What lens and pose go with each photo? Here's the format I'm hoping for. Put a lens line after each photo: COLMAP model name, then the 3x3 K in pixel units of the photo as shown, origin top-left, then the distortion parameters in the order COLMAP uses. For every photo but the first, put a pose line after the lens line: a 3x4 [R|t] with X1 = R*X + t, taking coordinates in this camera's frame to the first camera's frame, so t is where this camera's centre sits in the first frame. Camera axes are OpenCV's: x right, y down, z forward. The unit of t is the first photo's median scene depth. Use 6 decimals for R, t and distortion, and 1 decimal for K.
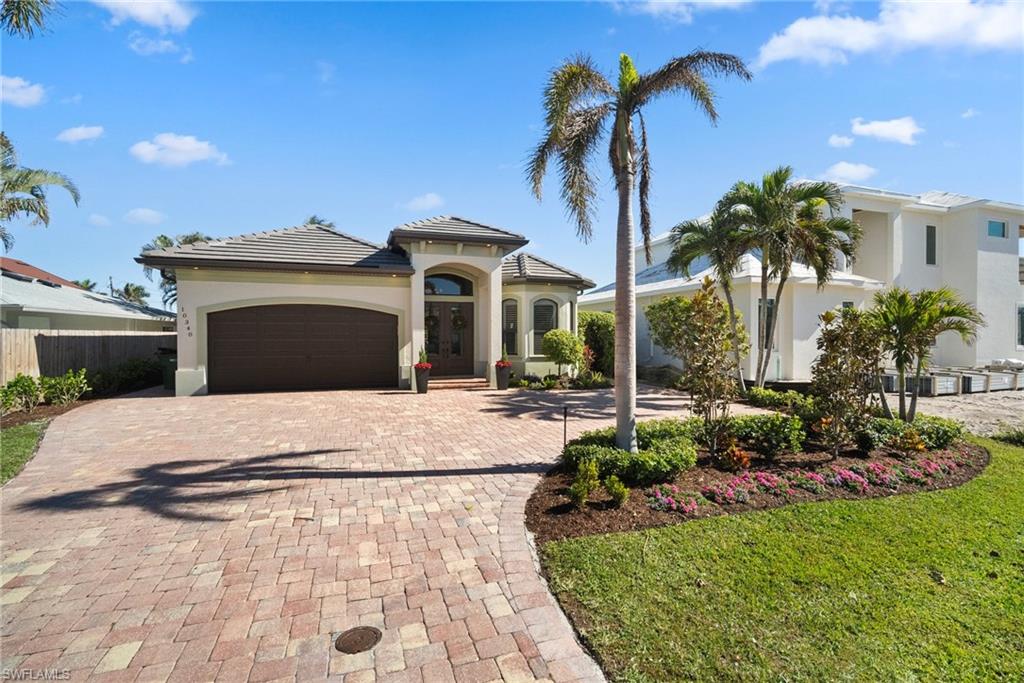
lens RADIAL K [[450.0, 0, 513.6], [0, 450.0, 336.1], [0, 0, 1]] dist [-0.009425, 0.001225]
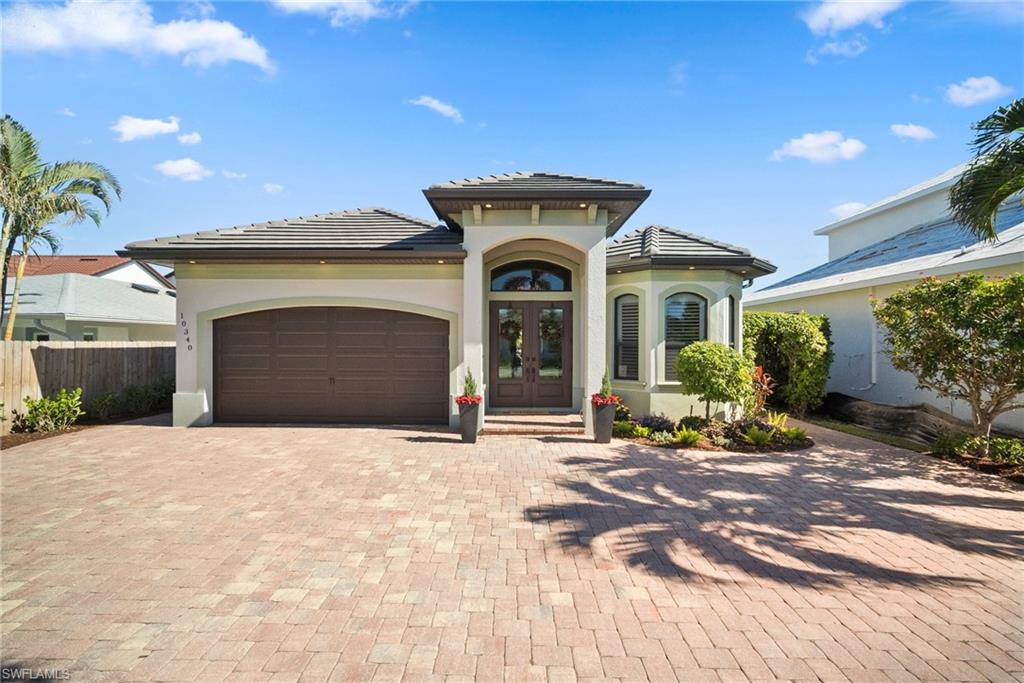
lens RADIAL K [[446.3, 0, 512.0], [0, 446.3, 341.5], [0, 0, 1]] dist [-0.003288, -0.000019]
pose [[0.943104, 0.004591, -0.332466, 0.055600], [-0.005366, 0.999985, -0.001413, -0.013362], [0.332454, 0.003116, 0.943114, 0.373451]]
